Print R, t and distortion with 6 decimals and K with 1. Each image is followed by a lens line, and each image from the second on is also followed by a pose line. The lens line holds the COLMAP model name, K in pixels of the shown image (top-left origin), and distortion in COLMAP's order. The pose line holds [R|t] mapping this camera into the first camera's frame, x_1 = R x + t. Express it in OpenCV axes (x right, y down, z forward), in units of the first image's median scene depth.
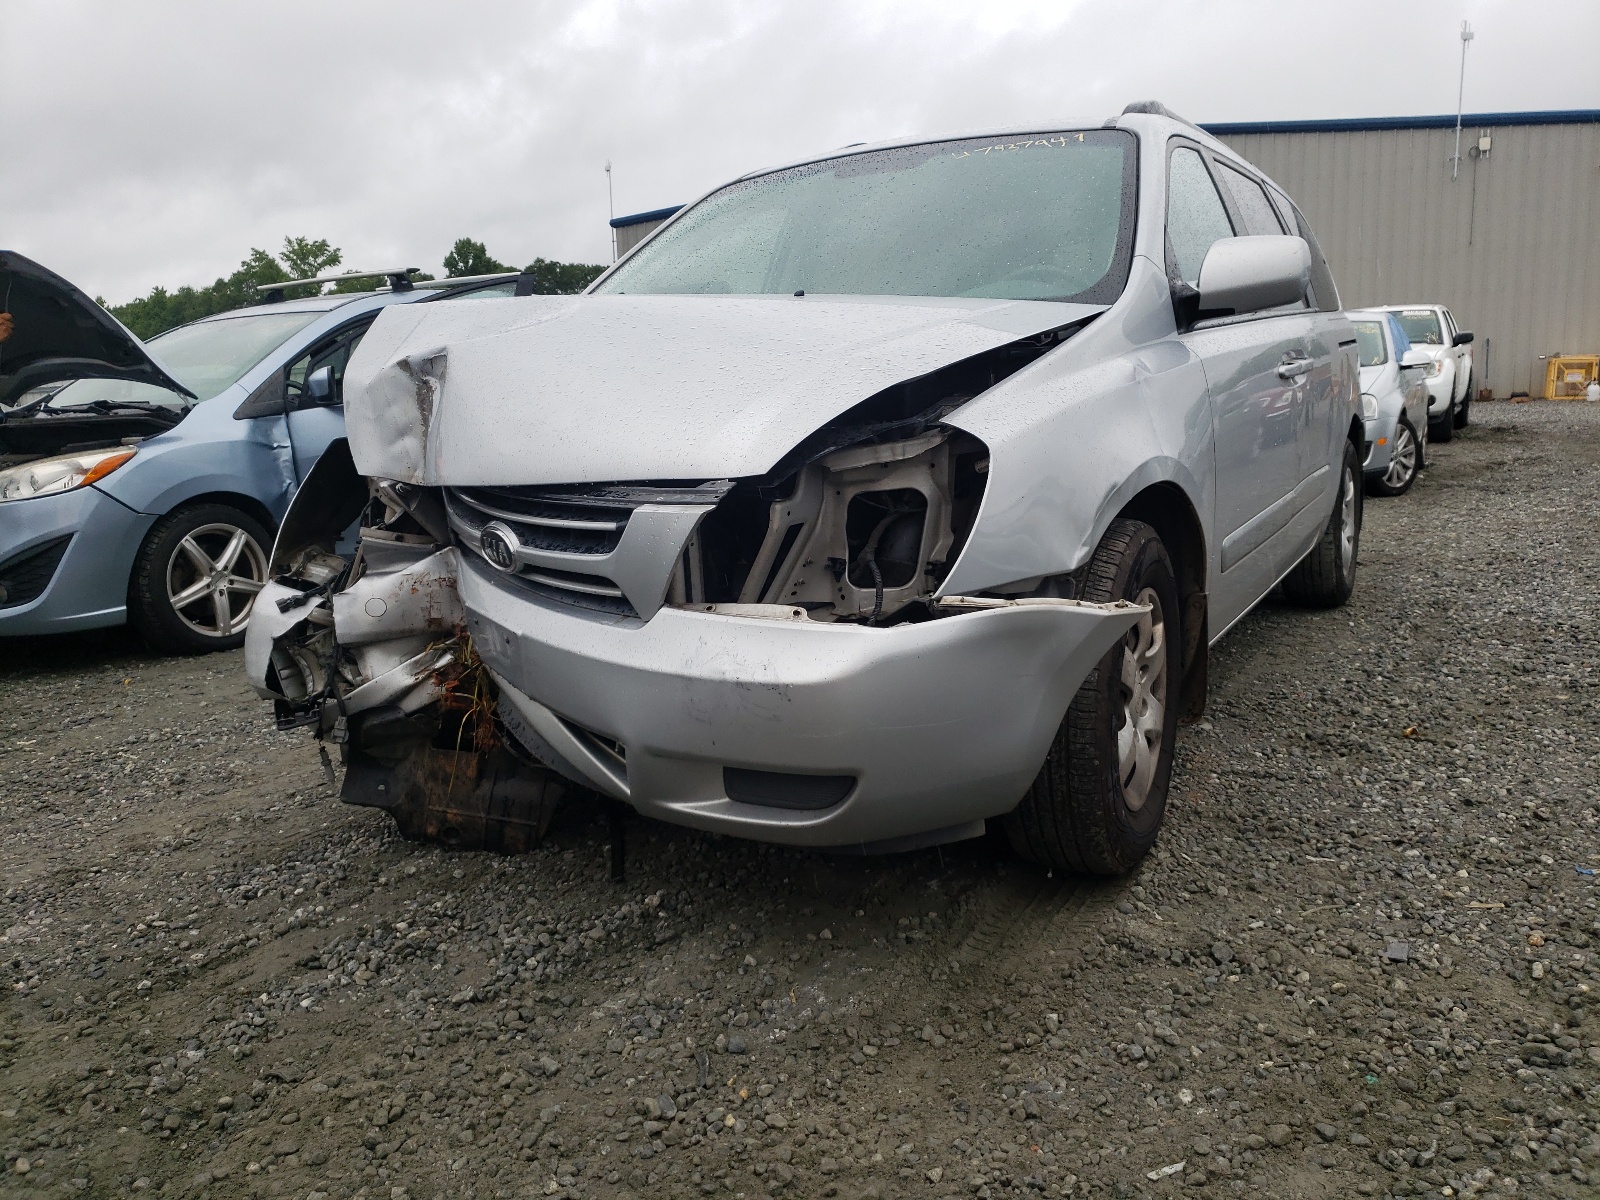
lens RADIAL K [[1206.3, 0, 796.5], [0, 1206.3, 633.9], [0, 0, 1]] dist [0.136378, -0.167913]
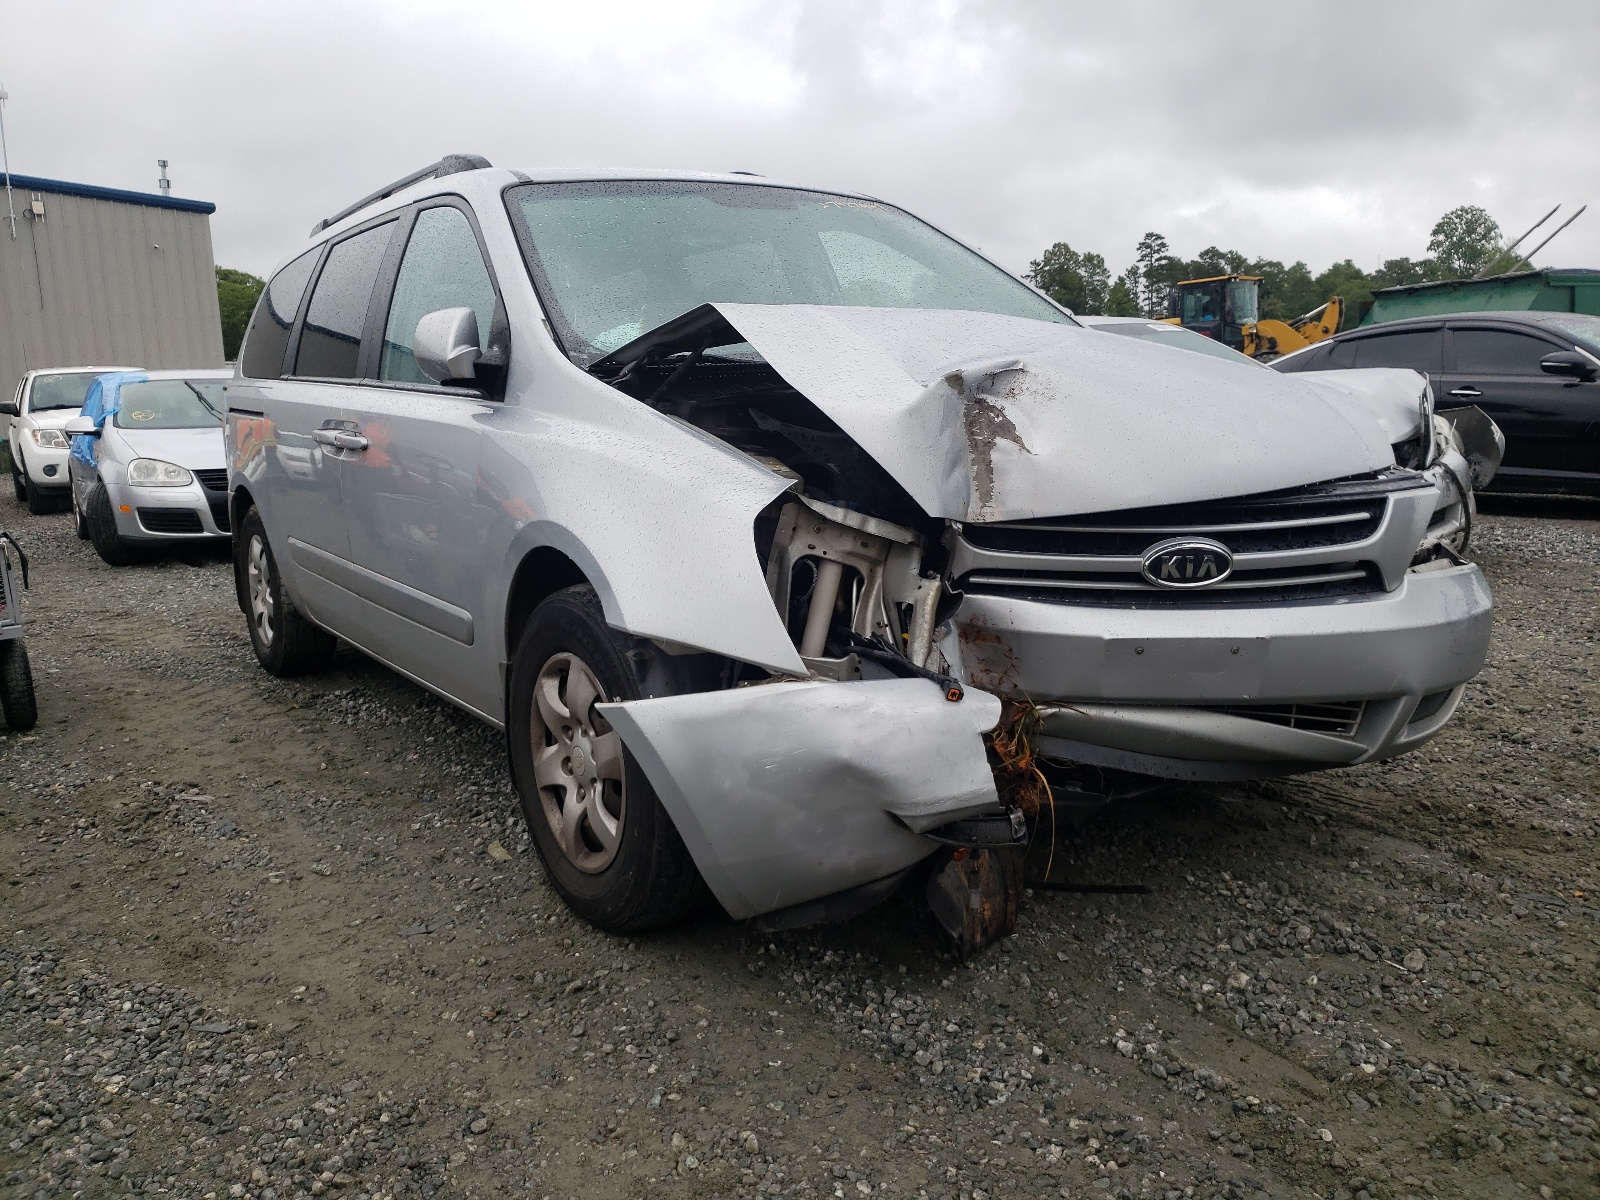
lens RADIAL K [[1198.5, 0, 800.0], [0, 1198.5, 600.0], [0, 0, 1]] dist [0.035775, 0.002040]
pose [[0.430769, -0.131677, 0.892804, -1.098632], [0.198186, 0.978951, 0.048760, -0.133456], [-0.880432, 0.155937, 0.447798, 0.745536]]
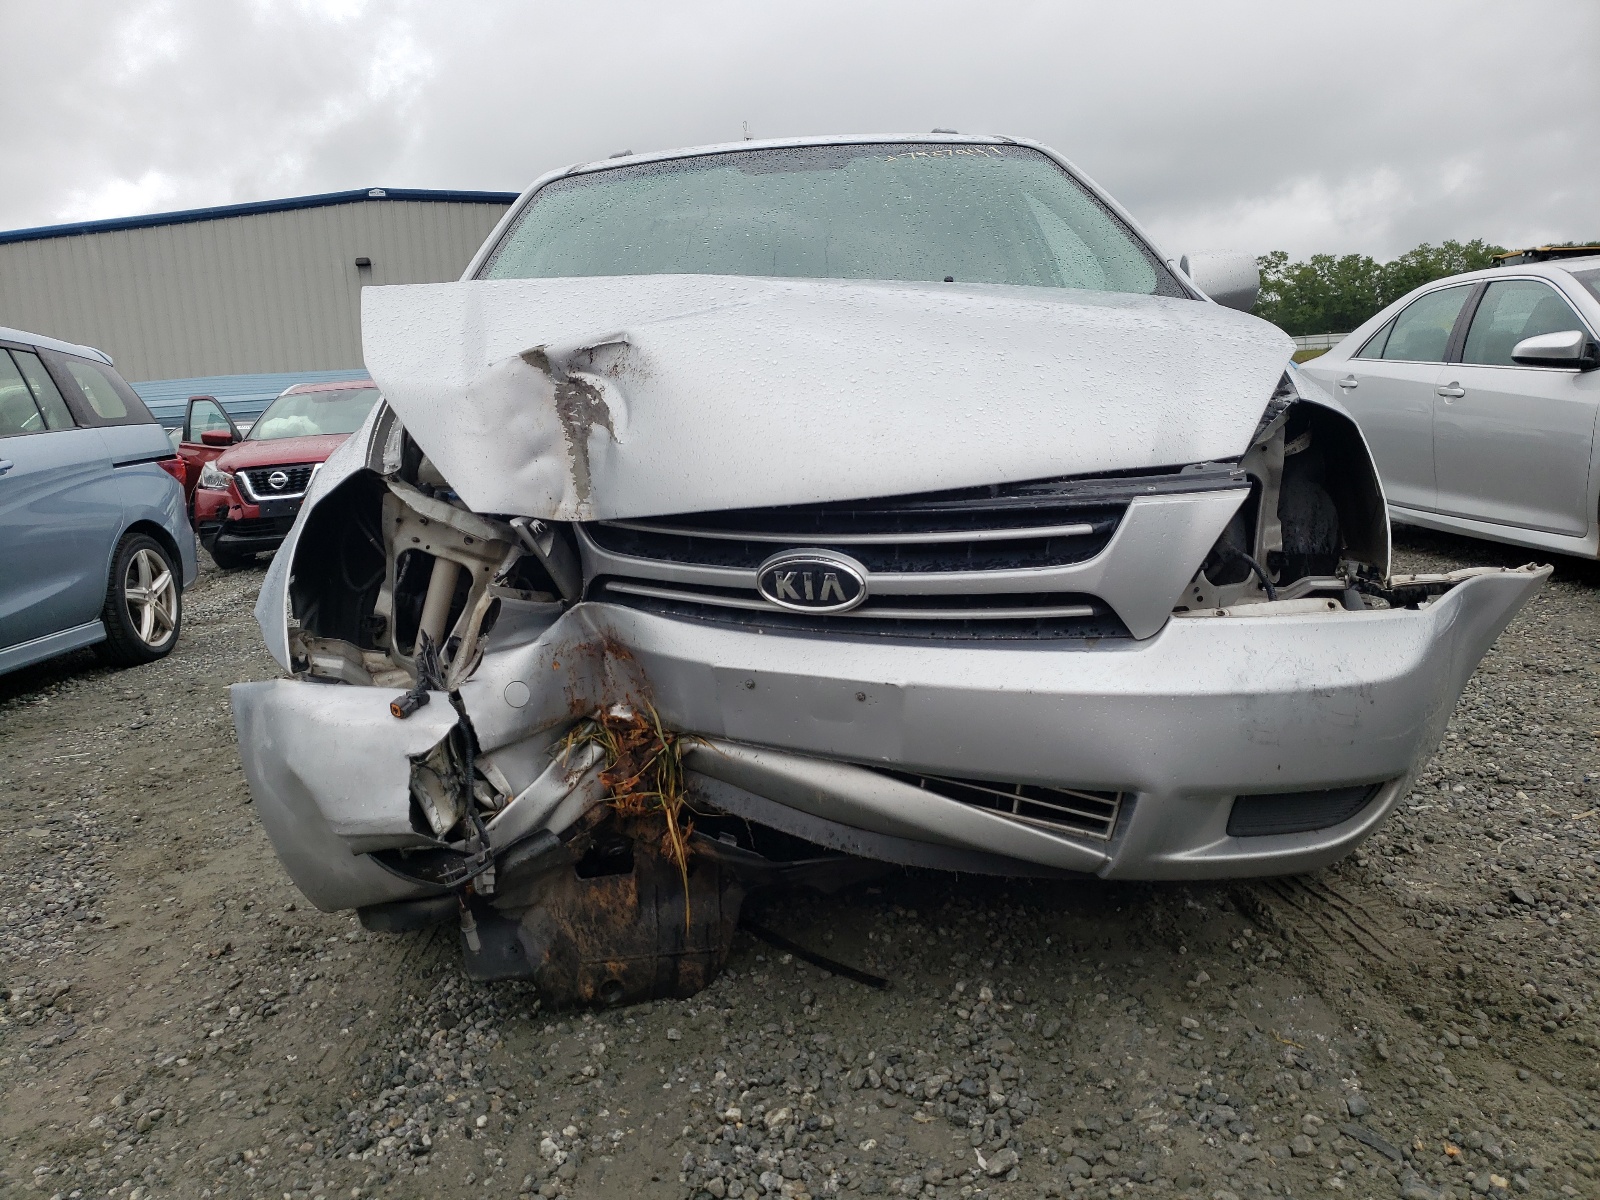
lens RADIAL K [[1206.3, 0, 796.5], [0, 1206.3, 633.9], [0, 0, 1]] dist [0.136378, -0.167913]
pose [[0.855055, -0.108361, 0.507088, -0.568403], [0.133115, 0.991019, -0.012687, -0.026521], [-0.501160, 0.078349, 0.861801, 0.306153]]
